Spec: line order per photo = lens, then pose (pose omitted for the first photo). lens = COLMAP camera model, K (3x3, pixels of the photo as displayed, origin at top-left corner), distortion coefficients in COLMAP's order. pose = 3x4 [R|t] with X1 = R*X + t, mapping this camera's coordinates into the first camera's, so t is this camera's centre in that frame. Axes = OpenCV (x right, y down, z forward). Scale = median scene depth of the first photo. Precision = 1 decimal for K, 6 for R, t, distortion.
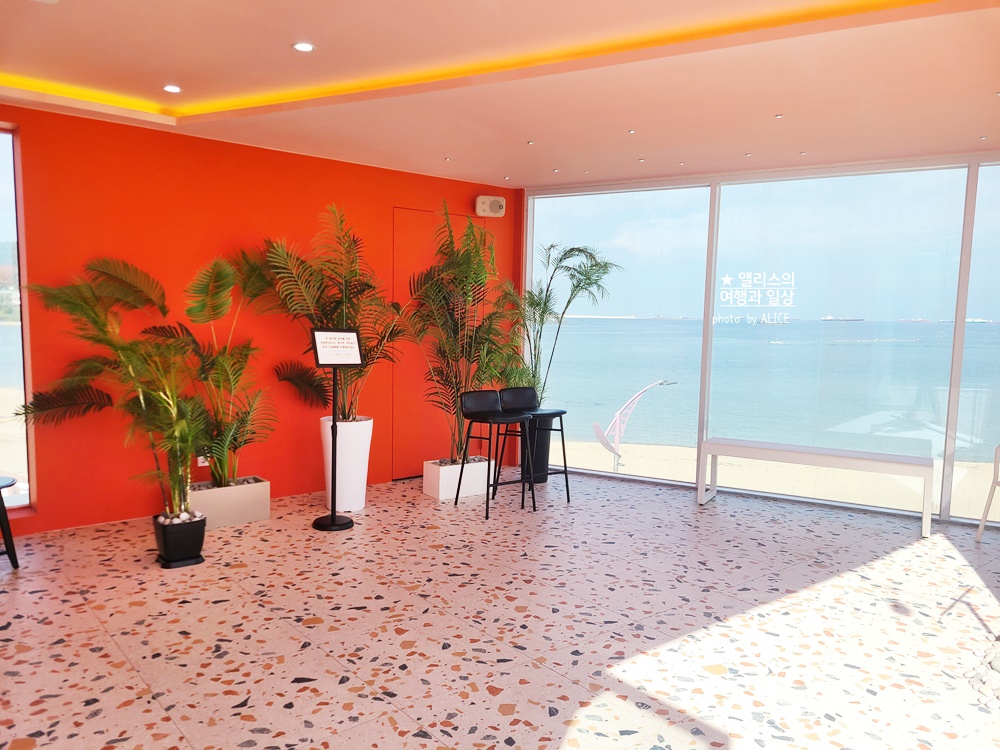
lens RADIAL K [[748.9, 0, 500.0], [0, 748.9, 375.0], [0, 0, 1]] dist [-0.002270, -0.001665]
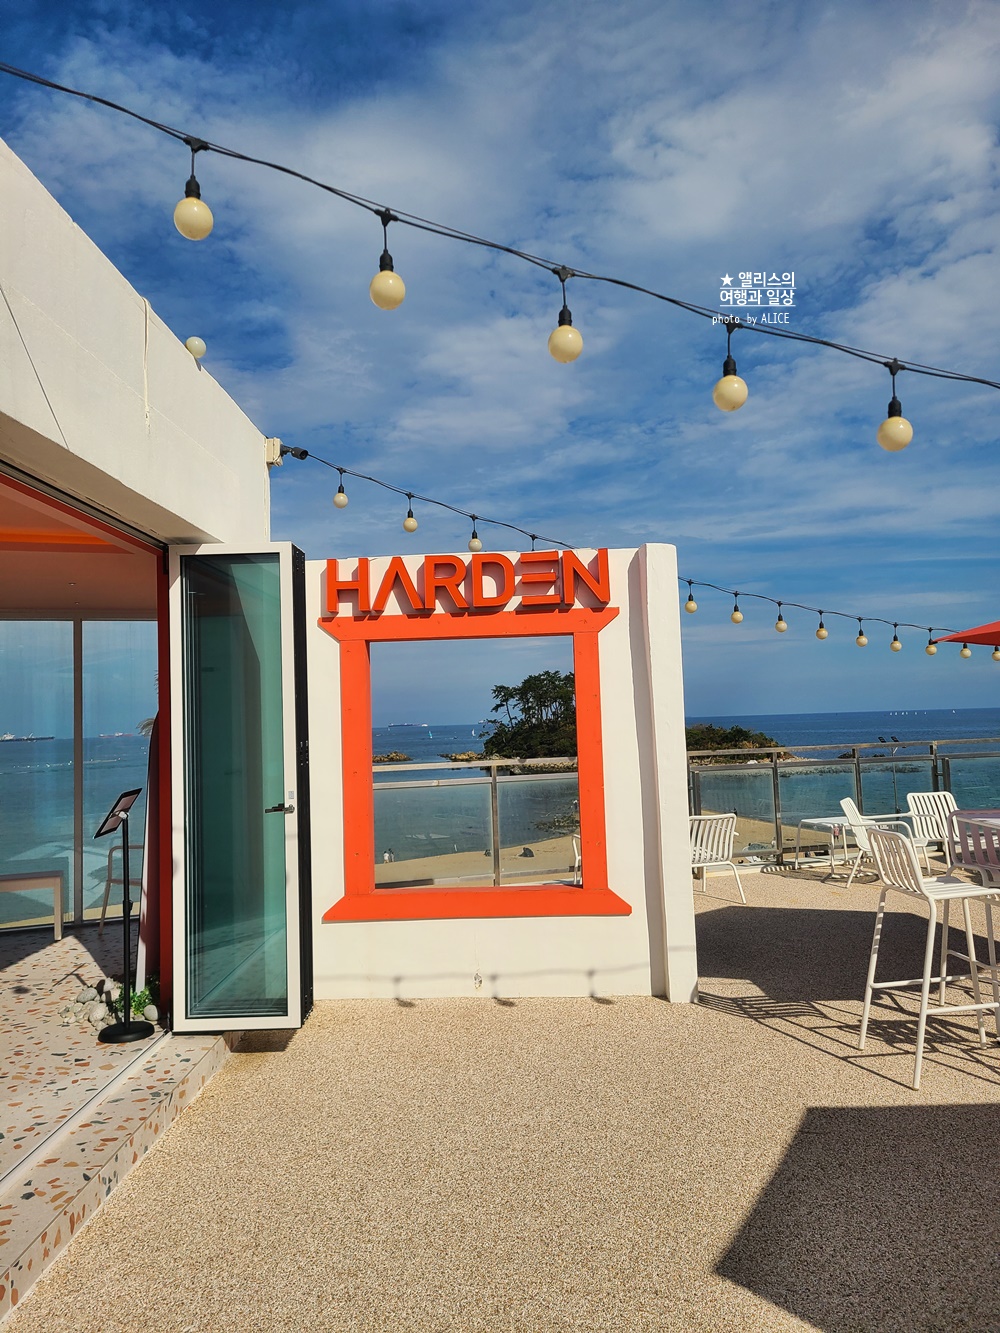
lens RADIAL K [[998.3, 0, 500.0], [0, 998.3, 666.5], [0, 0, 1]] dist [-0.002270, -0.001665]
pose [[0.644767, -0.008693, 0.764330, -0.158863], [0.118700, 0.988944, -0.088884, 0.017198], [-0.755106, 0.148036, 0.638670, -0.549971]]
